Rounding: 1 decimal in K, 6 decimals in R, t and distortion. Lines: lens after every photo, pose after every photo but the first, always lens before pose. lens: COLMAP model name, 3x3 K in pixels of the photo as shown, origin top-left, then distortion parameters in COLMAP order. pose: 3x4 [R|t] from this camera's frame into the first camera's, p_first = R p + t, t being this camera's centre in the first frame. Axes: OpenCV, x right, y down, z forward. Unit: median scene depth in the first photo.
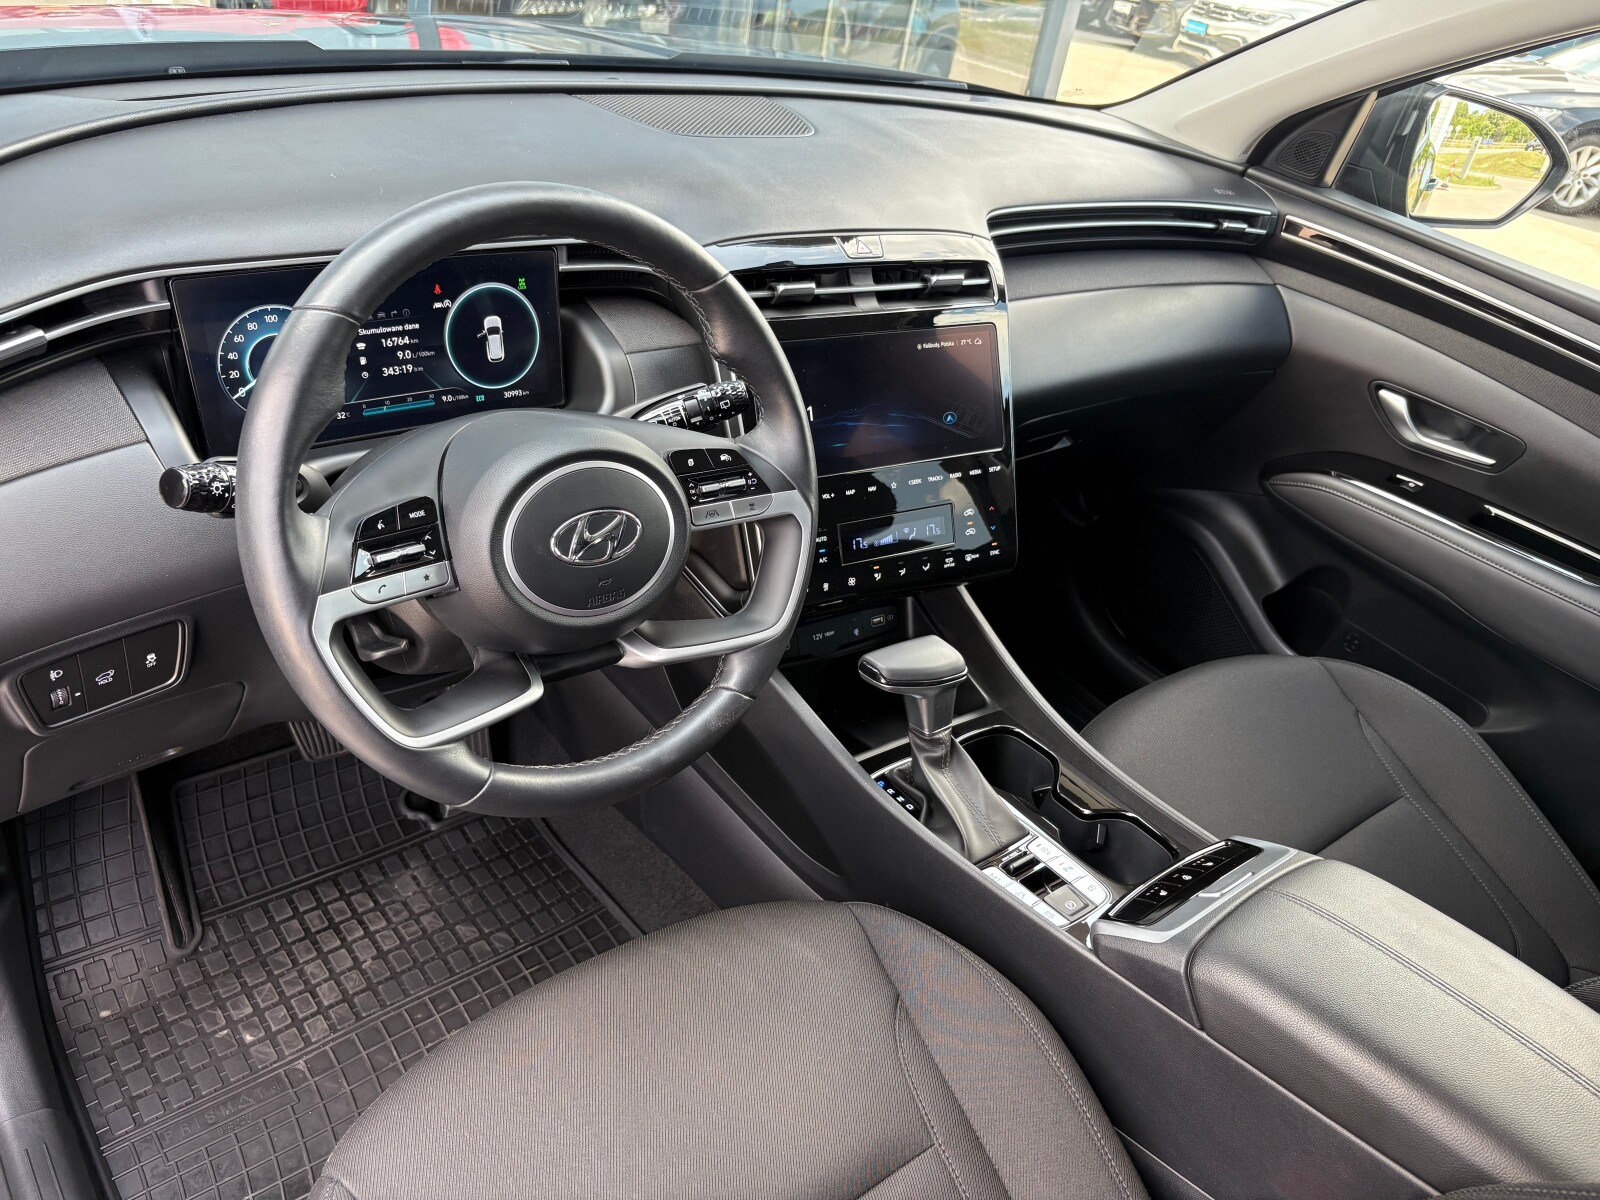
lens RADIAL K [[1233.3, 0, 800.0], [0, 1233.3, 600.0], [0, 0, 1]] dist [0.002678, 0.006108]
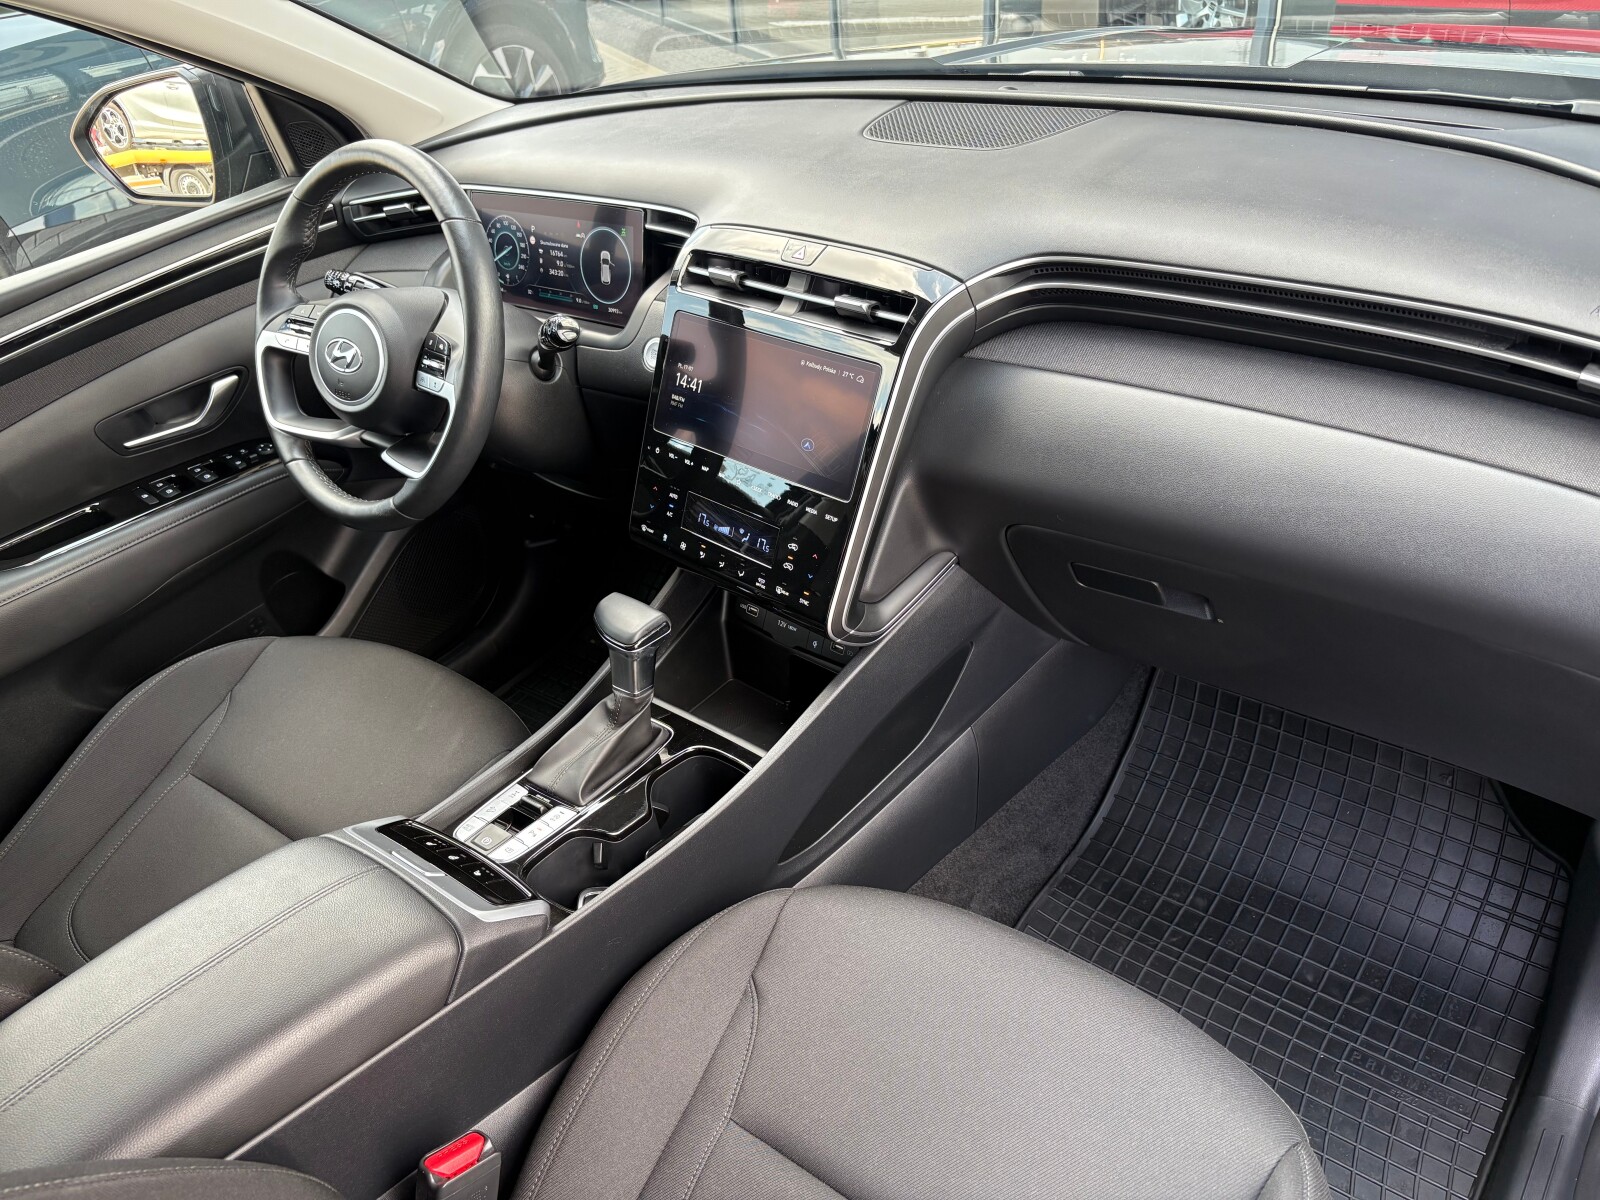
lens RADIAL K [[1223.5, 0, 800.0], [0, 1223.5, 600.0], [0, 0, 1]] dist [0.060590, -0.109696]
pose [[0.195414, 0.379070, -0.904500, 1.249931], [-0.397830, 0.873630, 0.280183, -0.374785], [0.896407, 0.305085, 0.321525, 0.896238]]
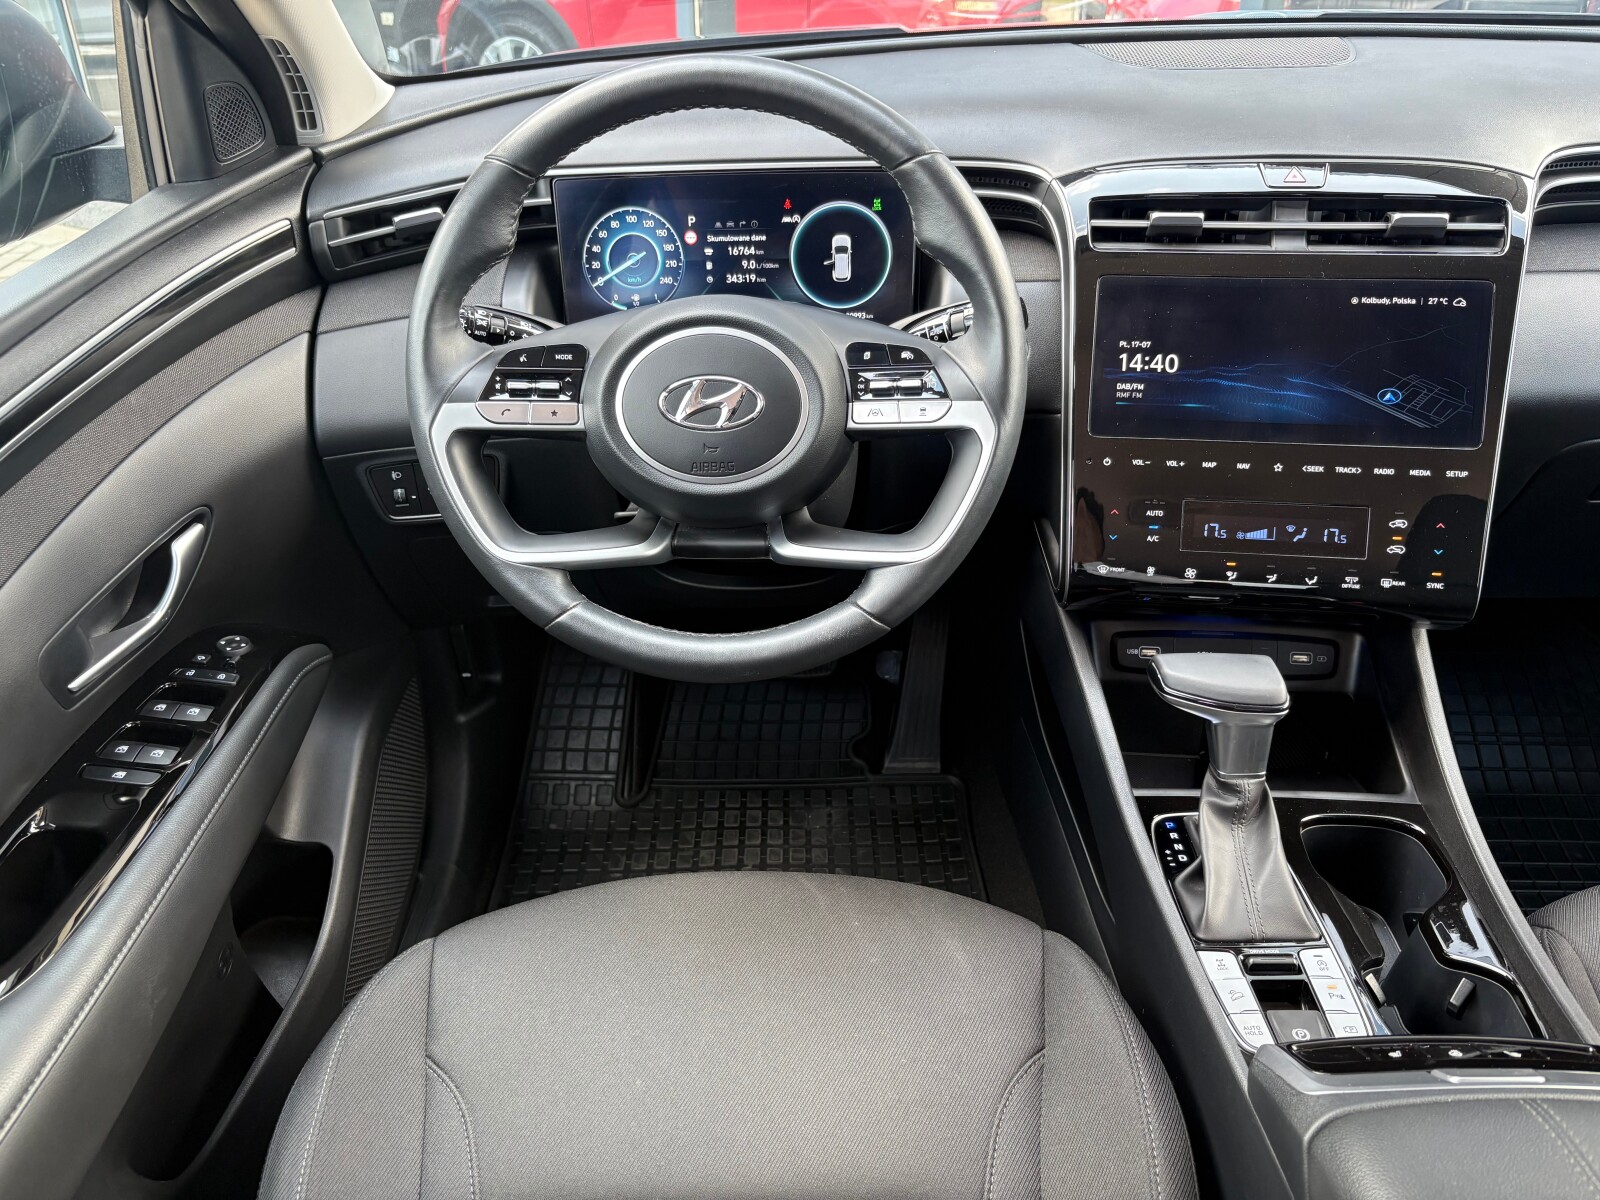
lens RADIAL K [[1223.5, 0, 800.0], [0, 1223.5, 600.0], [0, 0, 1]] dist [0.060590, -0.109696]
pose [[0.748502, 0.184036, -0.637084, 0.441489], [-0.228106, 0.973546, 0.013232, 0.060191], [0.622666, 0.135418, 0.770681, 0.243183]]
